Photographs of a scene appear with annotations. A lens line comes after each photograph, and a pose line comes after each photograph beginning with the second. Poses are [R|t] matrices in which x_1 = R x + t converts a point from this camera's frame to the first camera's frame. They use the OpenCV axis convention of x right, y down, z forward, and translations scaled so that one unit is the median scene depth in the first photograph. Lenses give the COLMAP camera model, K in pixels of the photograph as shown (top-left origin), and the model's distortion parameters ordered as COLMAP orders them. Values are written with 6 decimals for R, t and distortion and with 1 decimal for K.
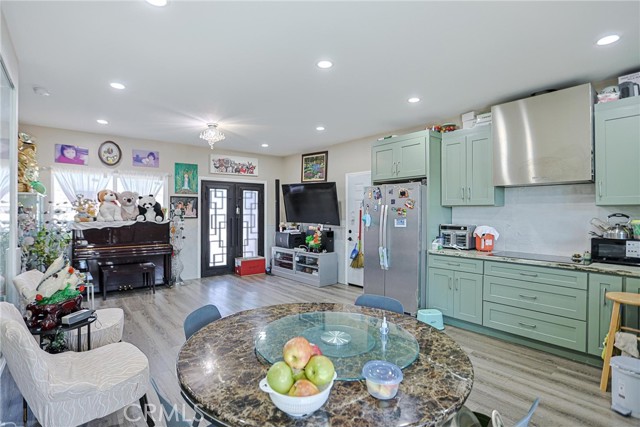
lens RADIAL K [[289.1, 0, 320.0], [0, 289.1, 213.5], [0, 0, 1]] dist [-0.000421, -0.000039]
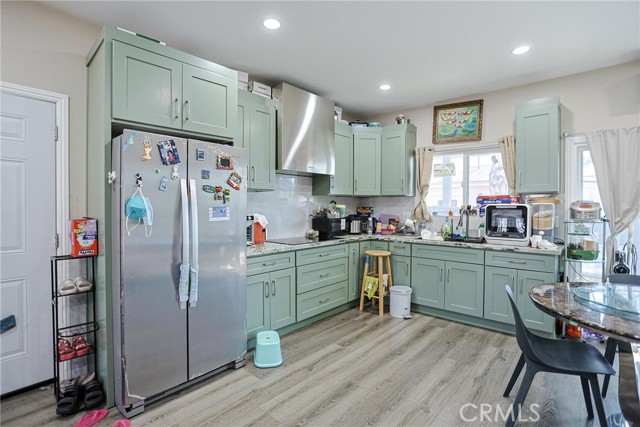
lens RADIAL K [[310.4, 0, 318.2], [0, 310.4, 210.3], [0, 0, 1]] dist [-0.055290, 0.021333]
pose [[-0.100561, -0.017141, 0.994783, -0.386643], [-0.000895, 0.999853, 0.017138, 0.017779], [-0.994930, 0.000833, -0.100562, 0.978384]]
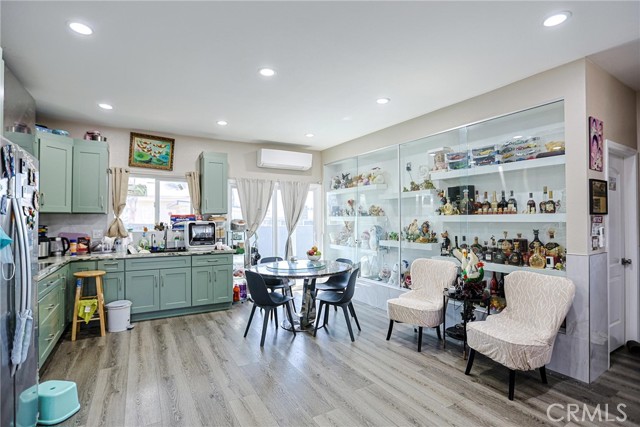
lens RADIAL K [[316.7, 0, 320.0], [0, 316.7, 213.5], [0, 0, 1]] dist [-0.062988, 0.024871]
pose [[-0.981774, 0.001055, 0.190050, -0.281091], [-0.000950, 0.999945, -0.010461, -0.006693], [-0.190051, -0.010451, -0.981719, 1.542928]]
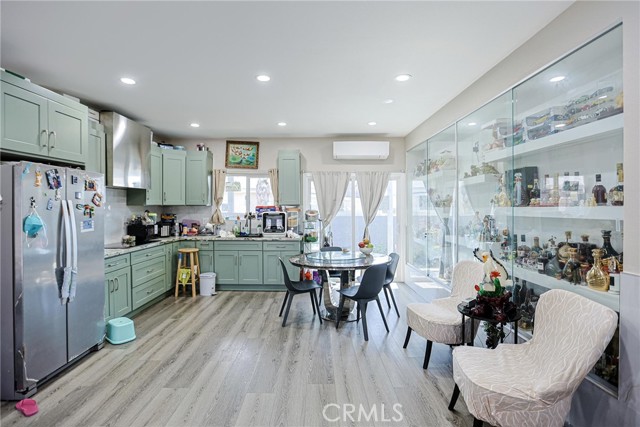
lens RADIAL K [[317.9, 0, 316.7], [0, 317.9, 207.4], [0, 0, 1]] dist [-0.059589, 0.023931]
pose [[-0.735865, -0.003463, 0.677120, -0.739724], [0.002331, 0.999968, 0.007647, -0.019924], [-0.677125, 0.007206, -0.735833, 1.327476]]
